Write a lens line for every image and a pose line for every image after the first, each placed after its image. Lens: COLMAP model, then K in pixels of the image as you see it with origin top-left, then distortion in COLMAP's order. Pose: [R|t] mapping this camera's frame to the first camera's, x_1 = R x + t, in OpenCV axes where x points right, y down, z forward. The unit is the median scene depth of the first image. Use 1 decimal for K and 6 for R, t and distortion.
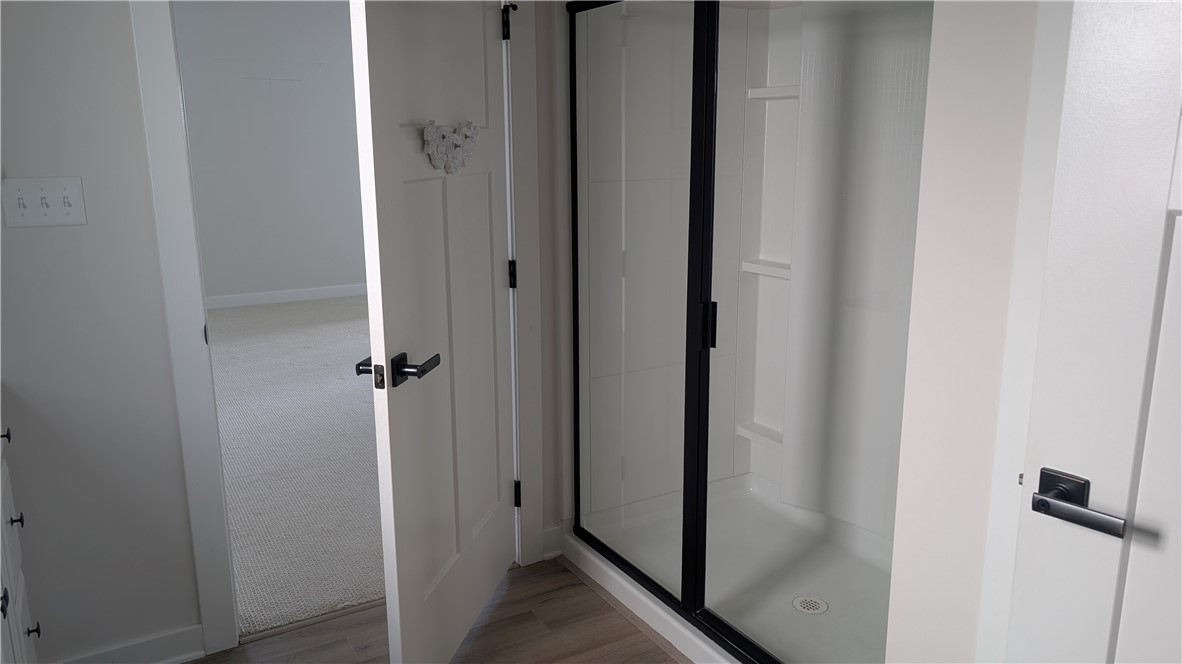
lens RADIAL K [[855.7, 0, 591.9], [0, 855.7, 333.8], [0, 0, 1]] dist [0.022929, -0.033975]
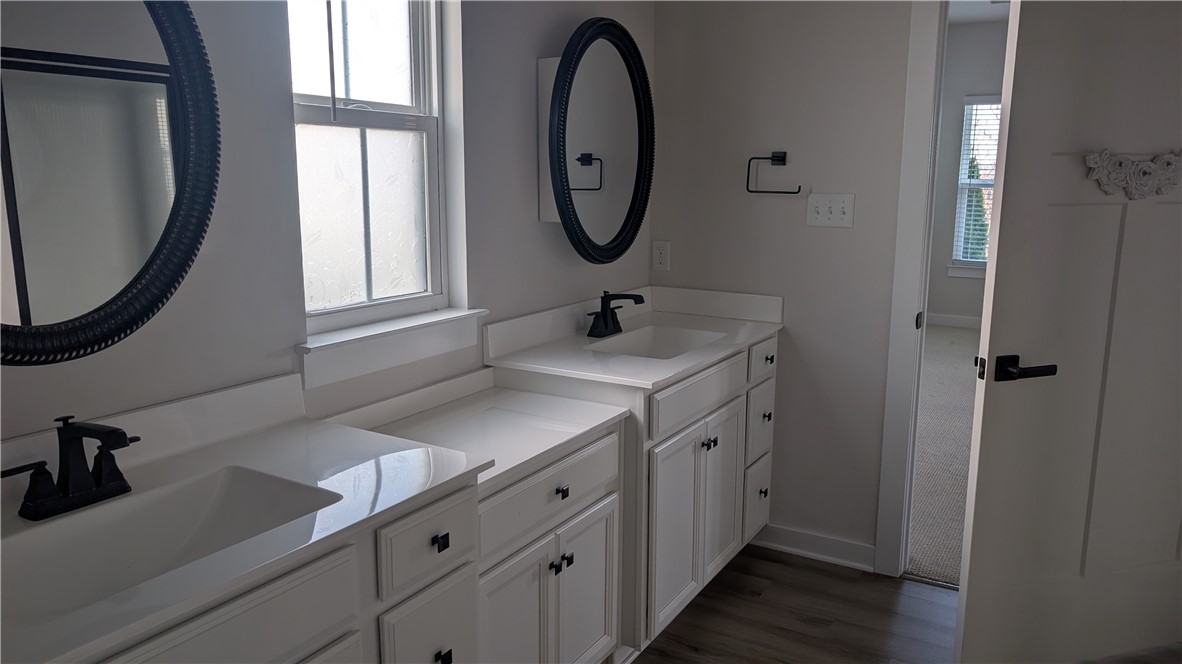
lens RADIAL K [[855.7, 0, 590.4], [0, 855.7, 331.5], [0, 0, 1]] dist [0.022929, -0.033975]
pose [[0.474441, 0.164546, -0.864772, 0.459084], [-0.197140, 0.977284, 0.077797, 0.013833], [0.857929, 0.133571, 0.496102, -0.039065]]
